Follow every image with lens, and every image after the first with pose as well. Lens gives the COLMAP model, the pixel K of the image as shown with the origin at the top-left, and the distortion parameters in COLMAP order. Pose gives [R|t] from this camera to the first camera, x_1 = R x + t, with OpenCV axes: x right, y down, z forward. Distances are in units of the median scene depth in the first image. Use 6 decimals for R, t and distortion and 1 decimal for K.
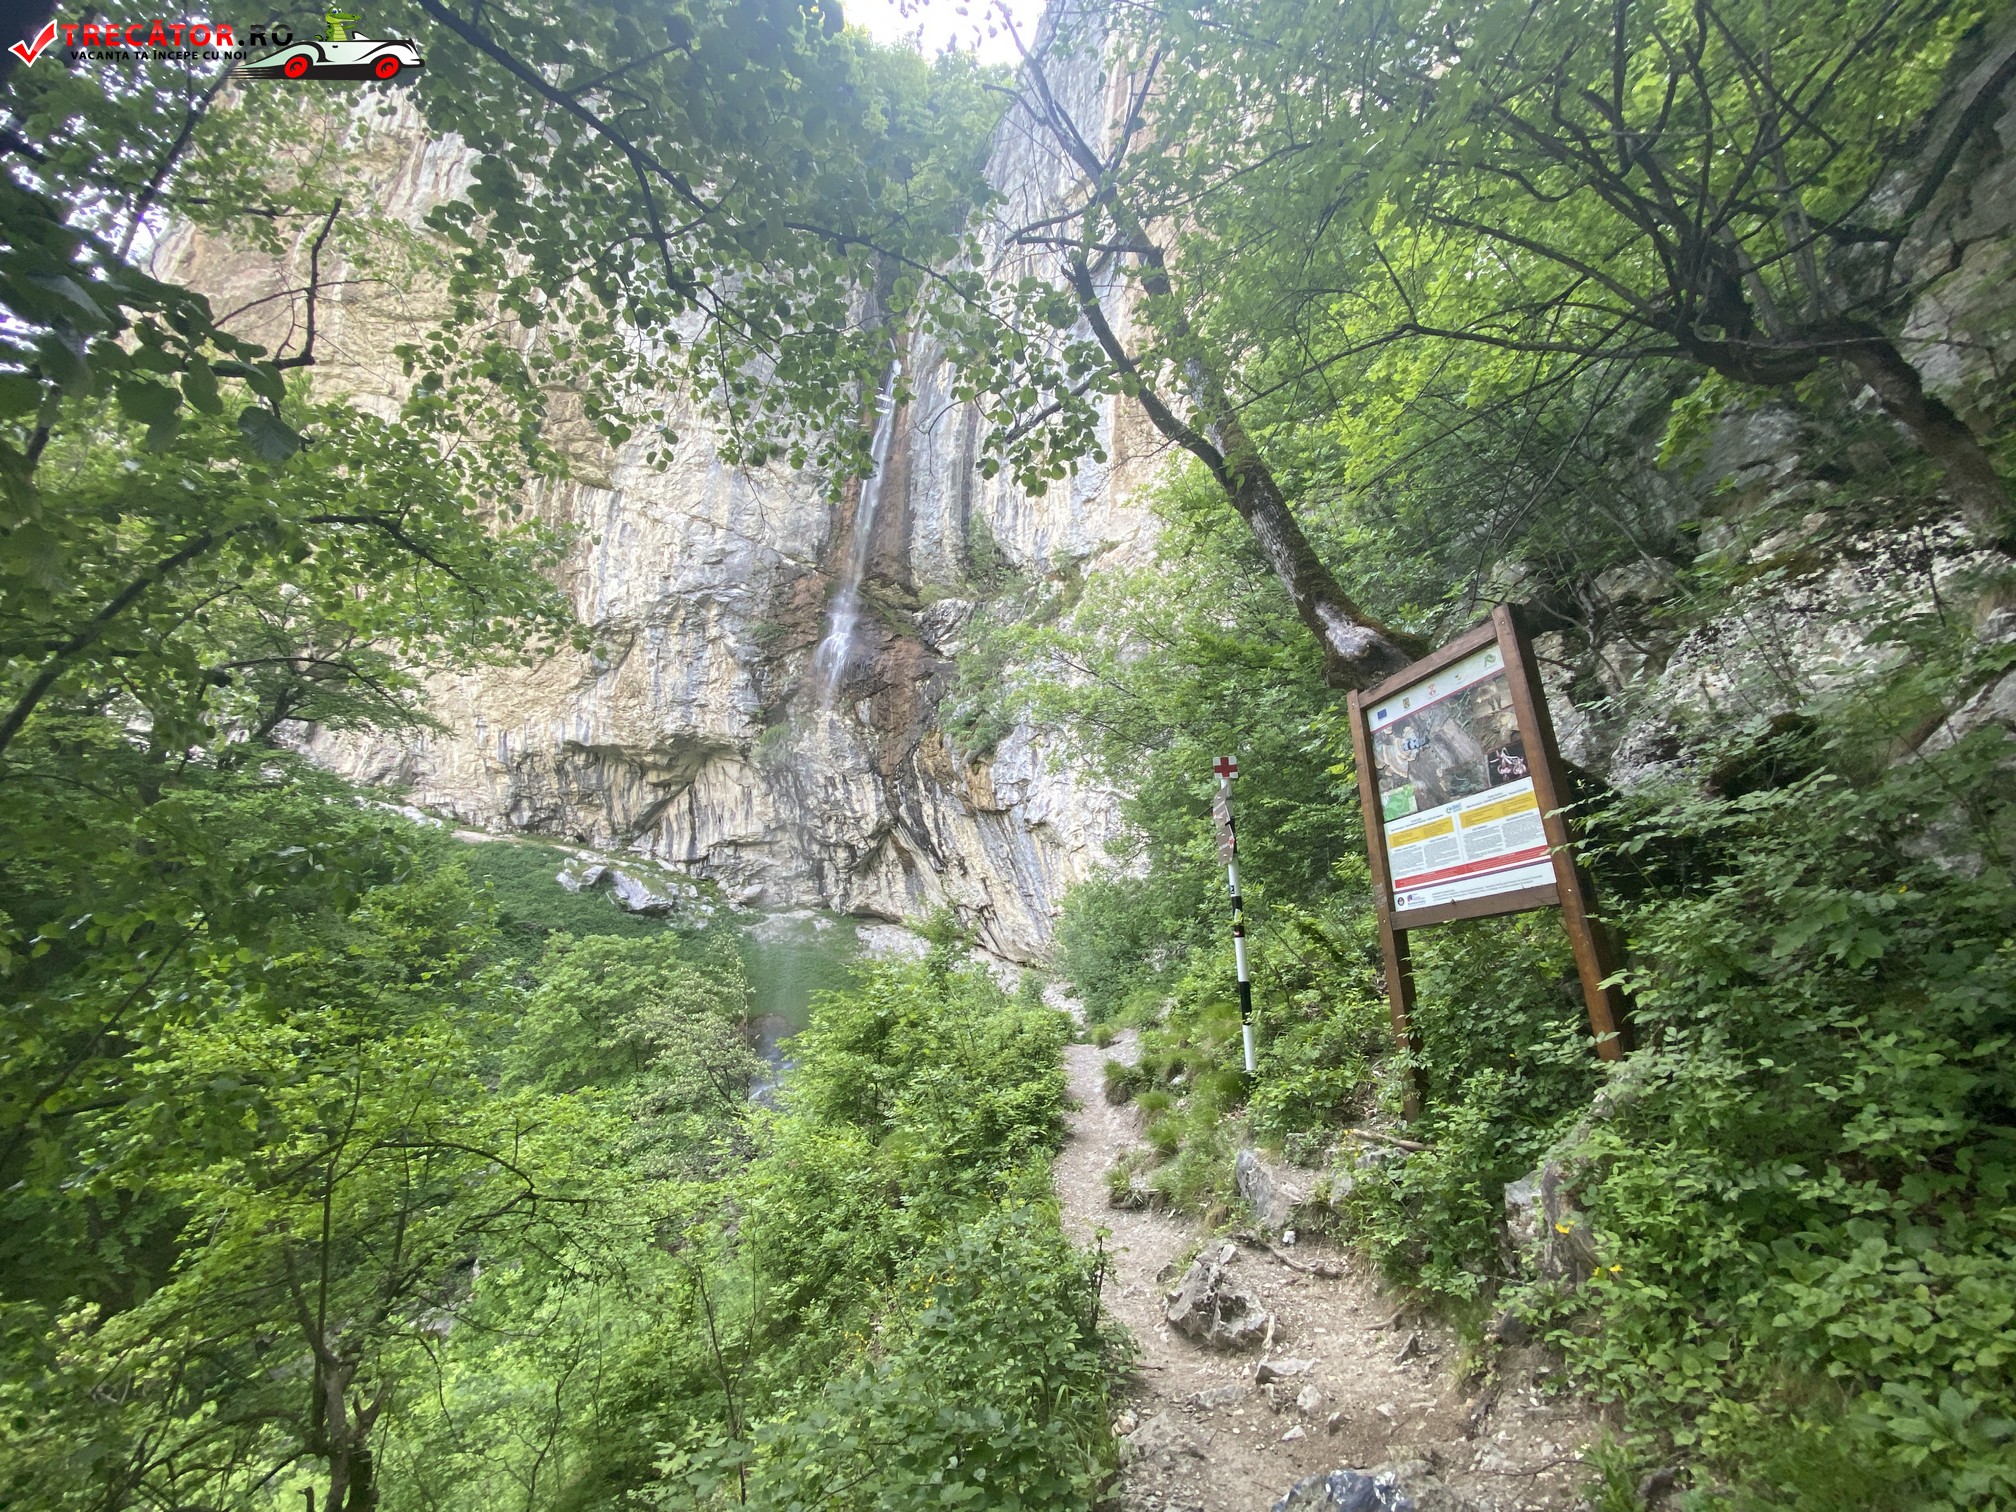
lens RADIAL K [[811.2, 0, 1010.8], [0, 811.2, 761.1], [0, 0, 1]] dist [0.026936, -0.024933]
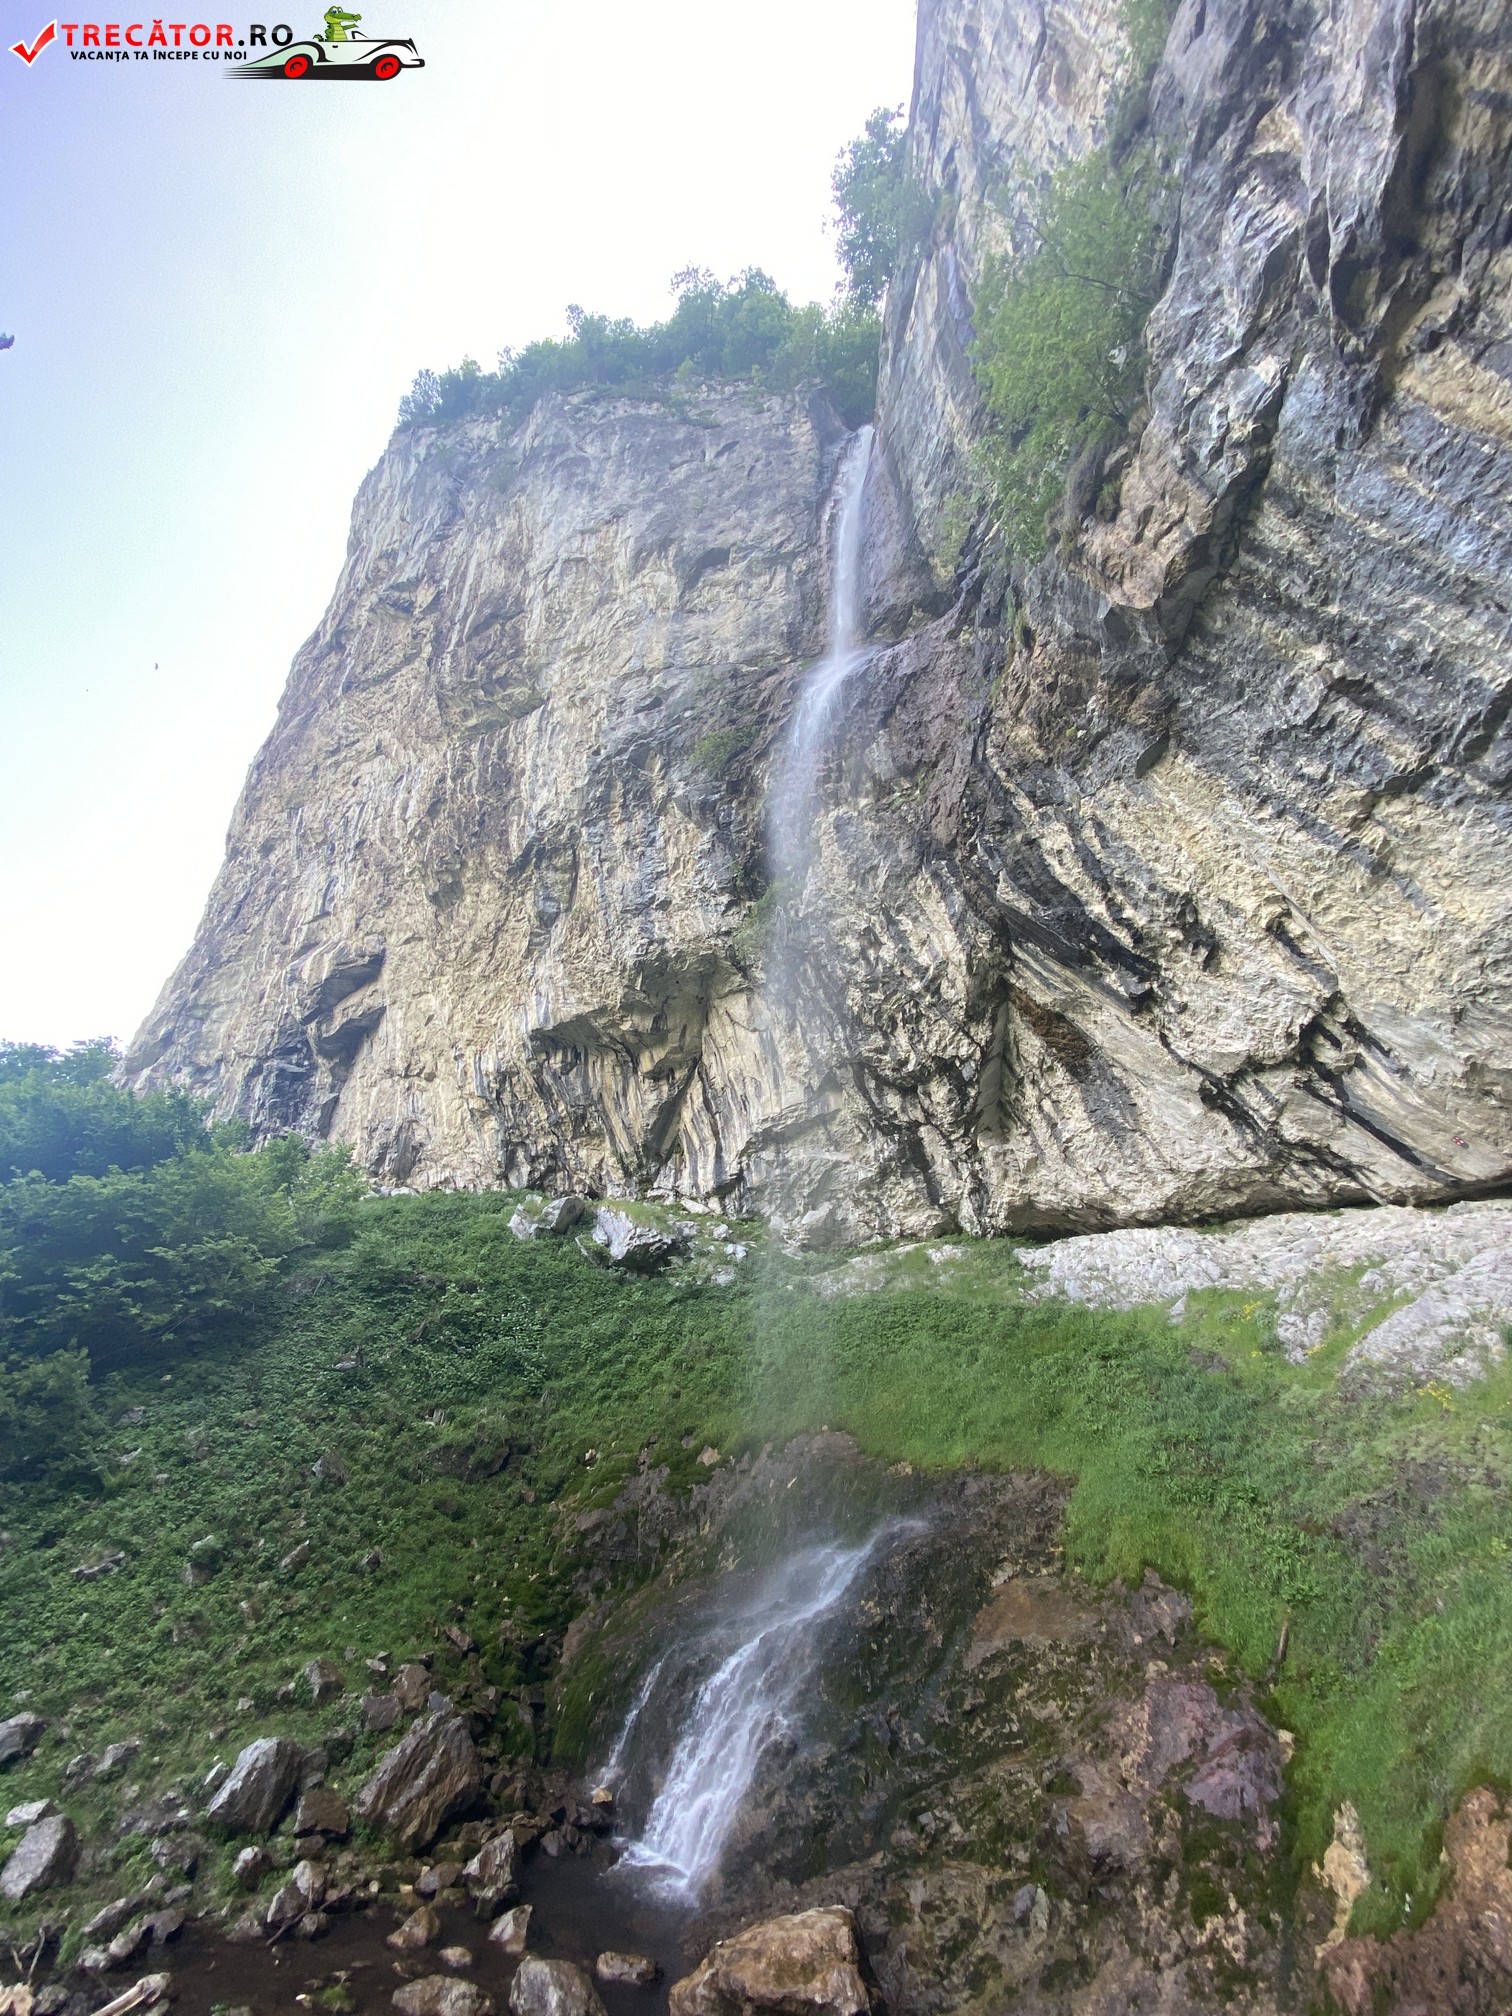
lens RADIAL K [[811.2, 0, 755.4], [0, 811.2, 1002.0], [0, 0, 1]] dist [0.026936, -0.024933]
pose [[0.829337, -0.316949, -0.460155, -0.055465], [0.161826, 0.924500, -0.345125, 0.213262], [0.534801, 0.211760, 0.818013, 0.512641]]
